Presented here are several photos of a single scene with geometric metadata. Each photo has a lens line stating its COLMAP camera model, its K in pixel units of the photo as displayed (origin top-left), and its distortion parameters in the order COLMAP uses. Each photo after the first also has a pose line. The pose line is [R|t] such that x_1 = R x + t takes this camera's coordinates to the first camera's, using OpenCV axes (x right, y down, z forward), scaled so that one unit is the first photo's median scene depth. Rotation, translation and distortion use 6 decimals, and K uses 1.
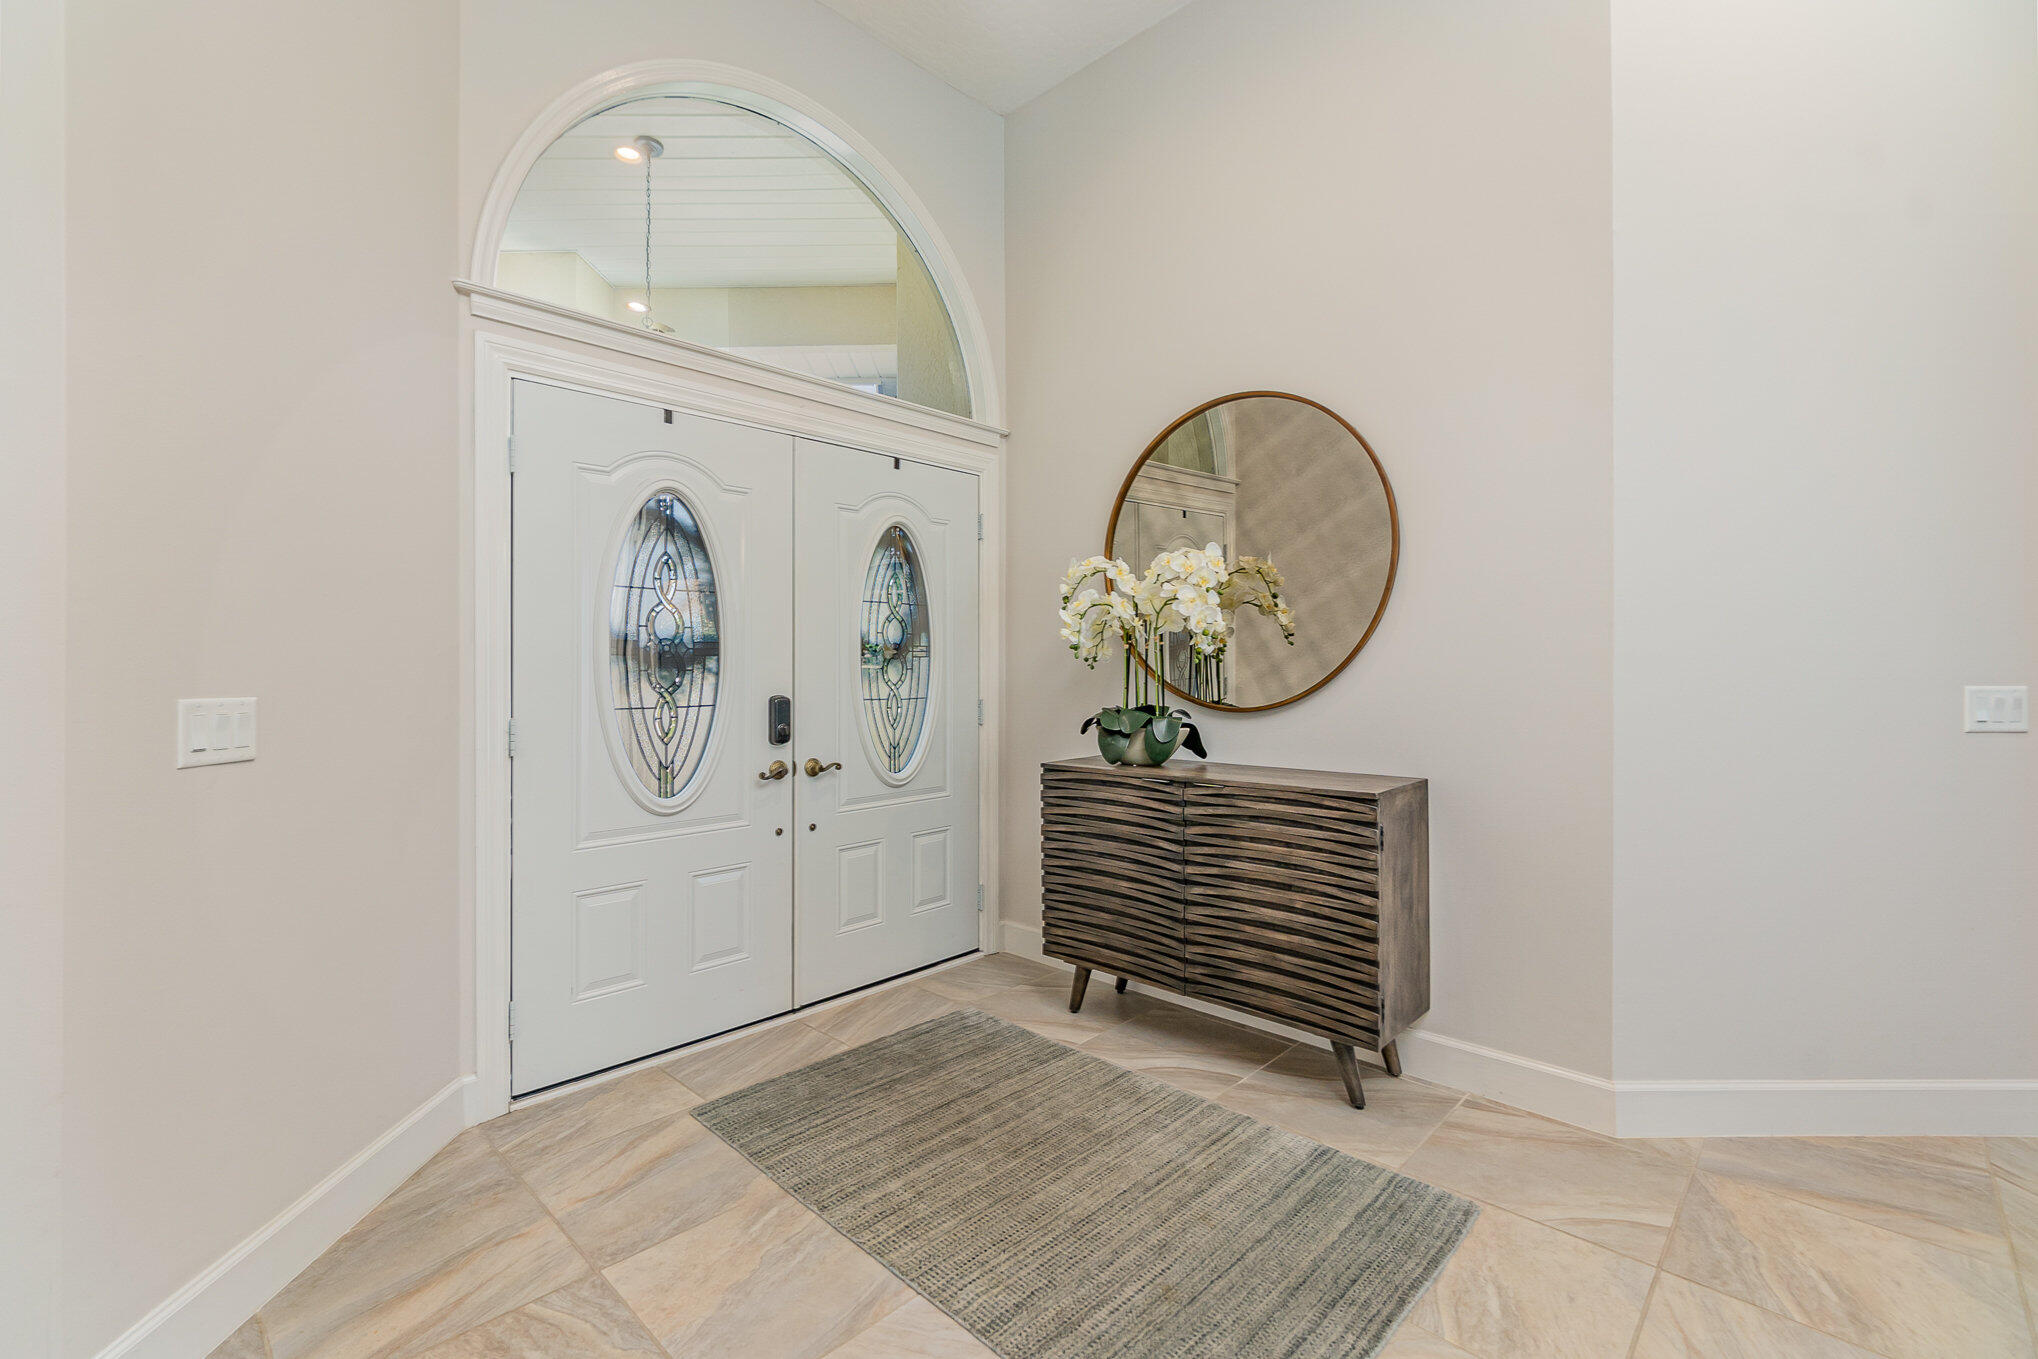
lens RADIAL K [[879.4, 0, 985.0], [0, 879.4, 672.3], [0, 0, 1]] dist [0.001907, 0.000466]
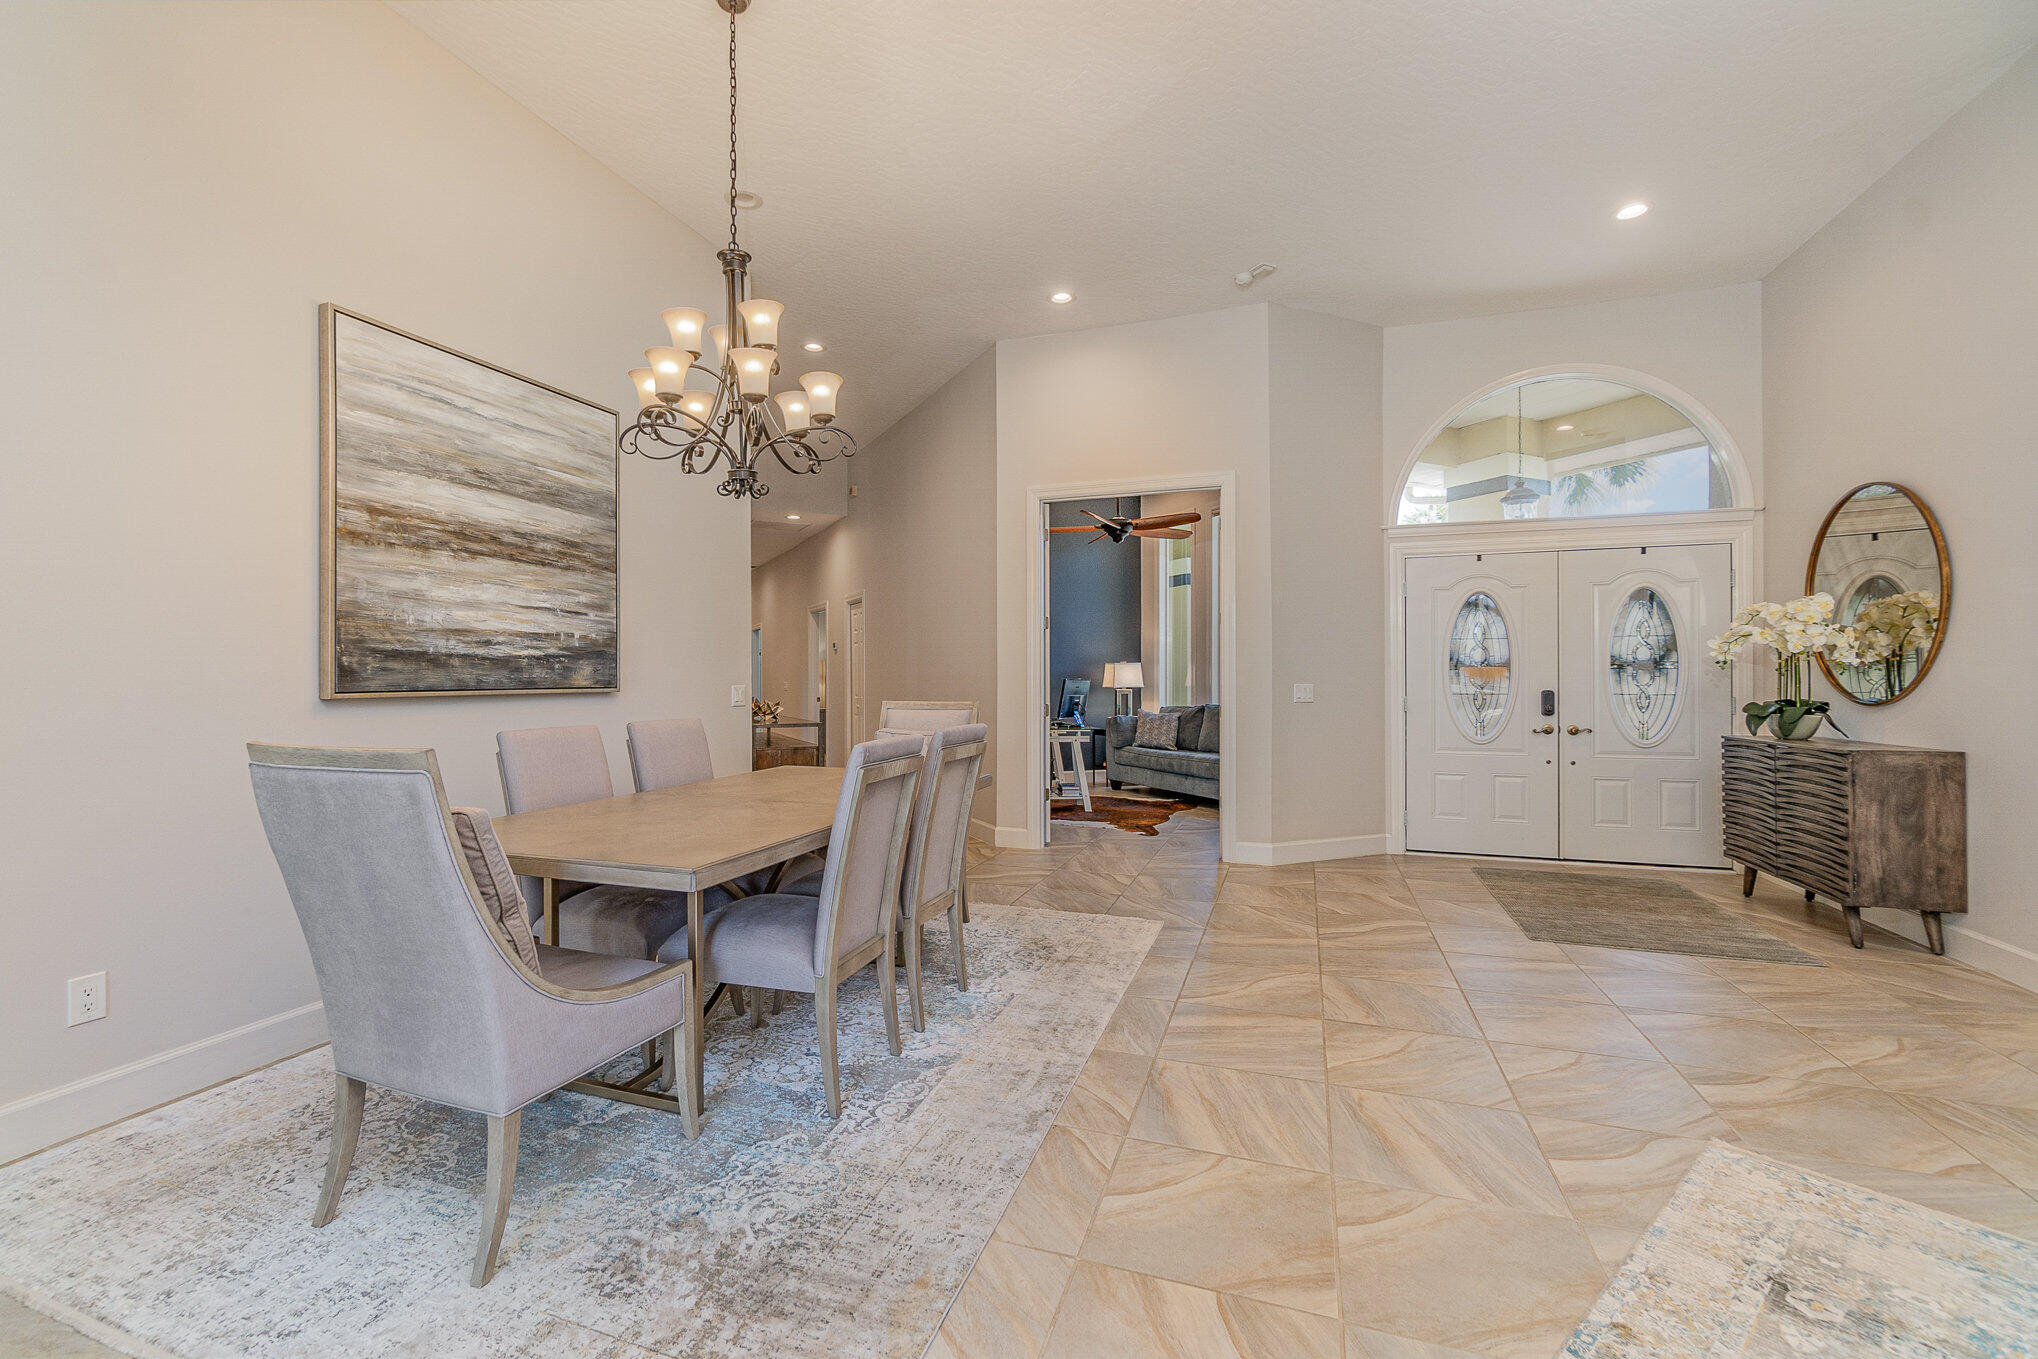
lens RADIAL K [[879.4, 0, 985.0], [0, 879.4, 672.3], [0, 0, 1]] dist [0.001907, 0.000466]
pose [[0.417390, -0.008206, -0.908690, 0.965382], [-0.001185, 0.999953, -0.009574, 0.007181], [0.908726, 0.005073, 0.417361, -0.878991]]
